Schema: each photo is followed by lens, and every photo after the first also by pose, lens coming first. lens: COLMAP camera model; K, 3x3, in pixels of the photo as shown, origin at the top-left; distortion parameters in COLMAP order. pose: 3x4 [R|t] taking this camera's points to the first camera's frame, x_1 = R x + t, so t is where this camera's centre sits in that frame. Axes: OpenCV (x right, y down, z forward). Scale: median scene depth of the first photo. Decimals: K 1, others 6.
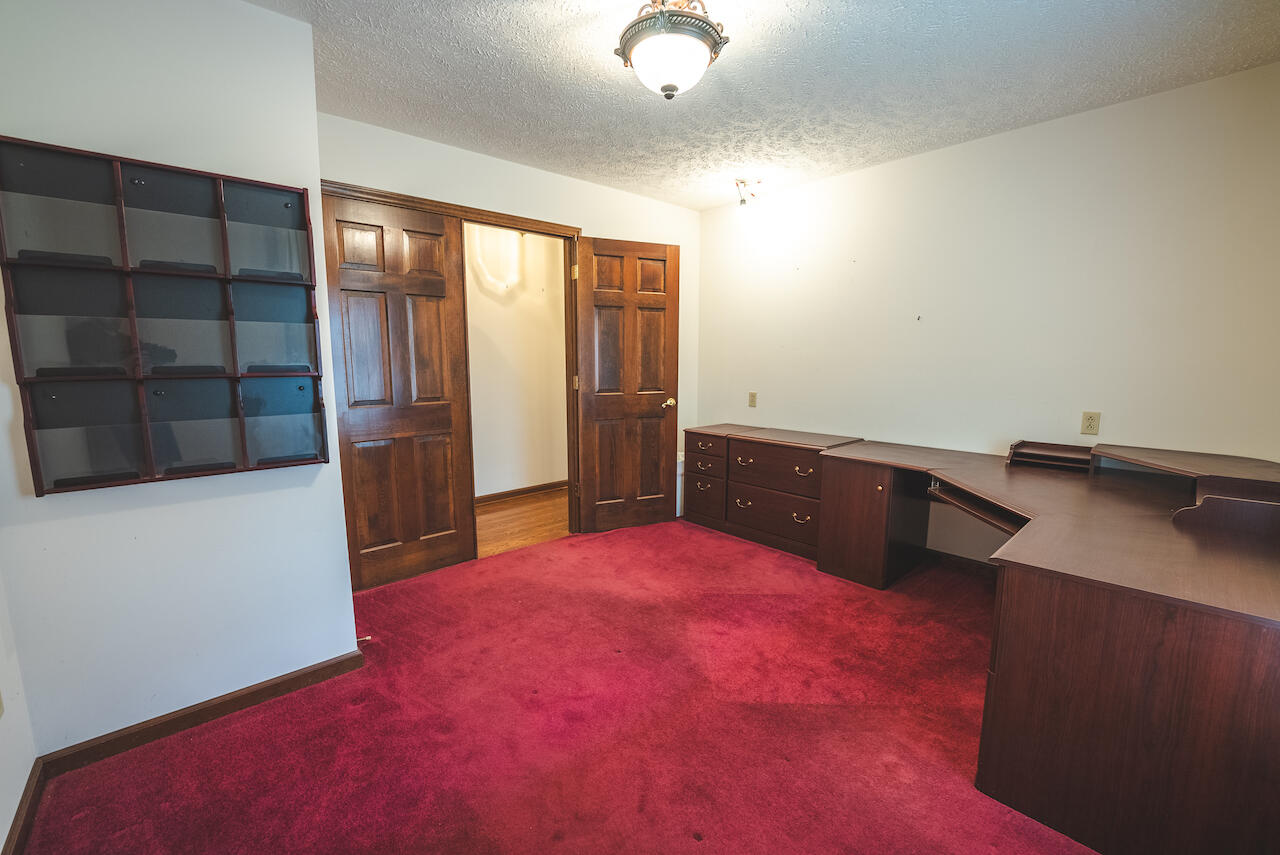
lens RADIAL K [[524.3, 0, 634.9], [0, 524.3, 428.1], [0, 0, 1]] dist [-0.031697, 0.004493]
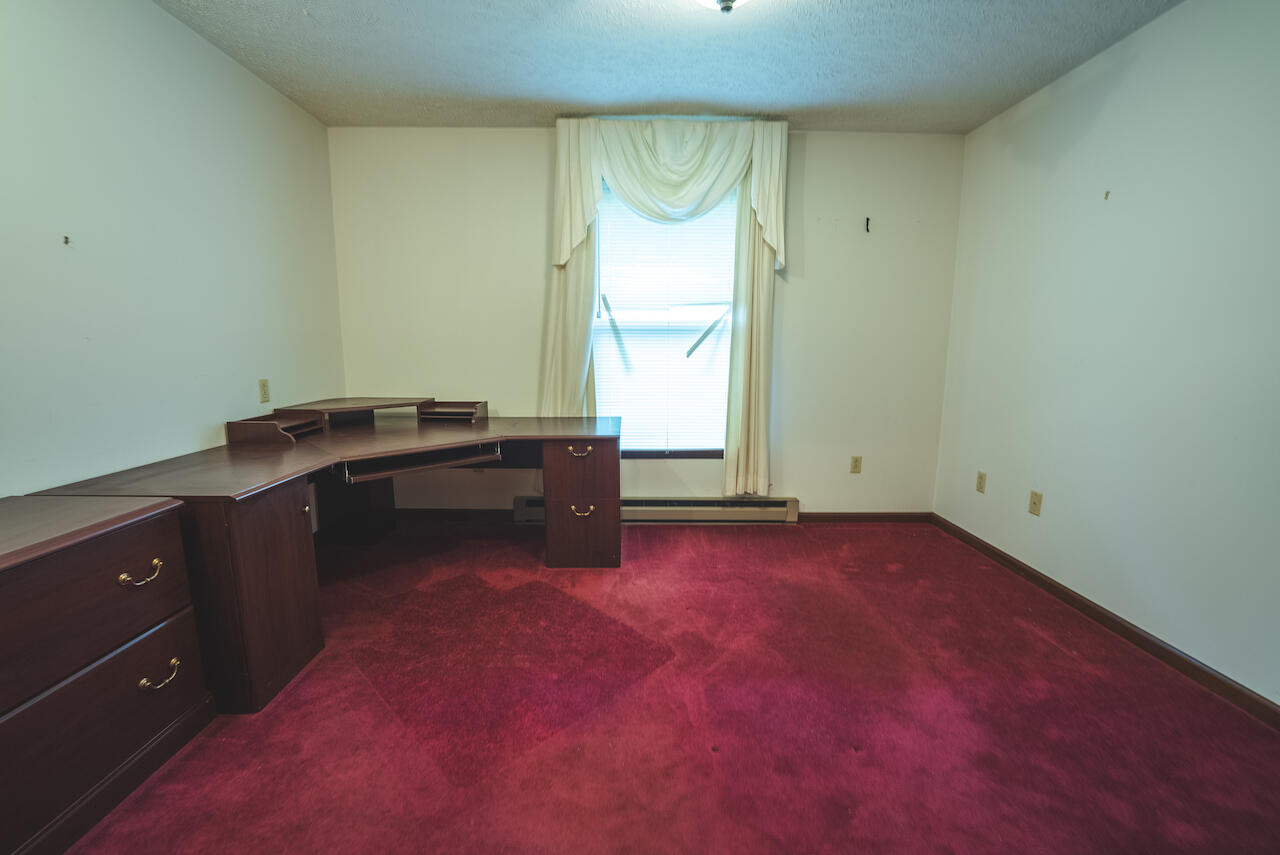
lens RADIAL K [[524.3, 0, 634.9], [0, 524.3, 428.1], [0, 0, 1]] dist [-0.031697, 0.004493]
pose [[-0.736885, -0.117996, 0.665640, -0.301044], [0.083217, 0.961327, 0.262536, -0.138448], [-0.670876, 0.248851, -0.698569, 1.196864]]
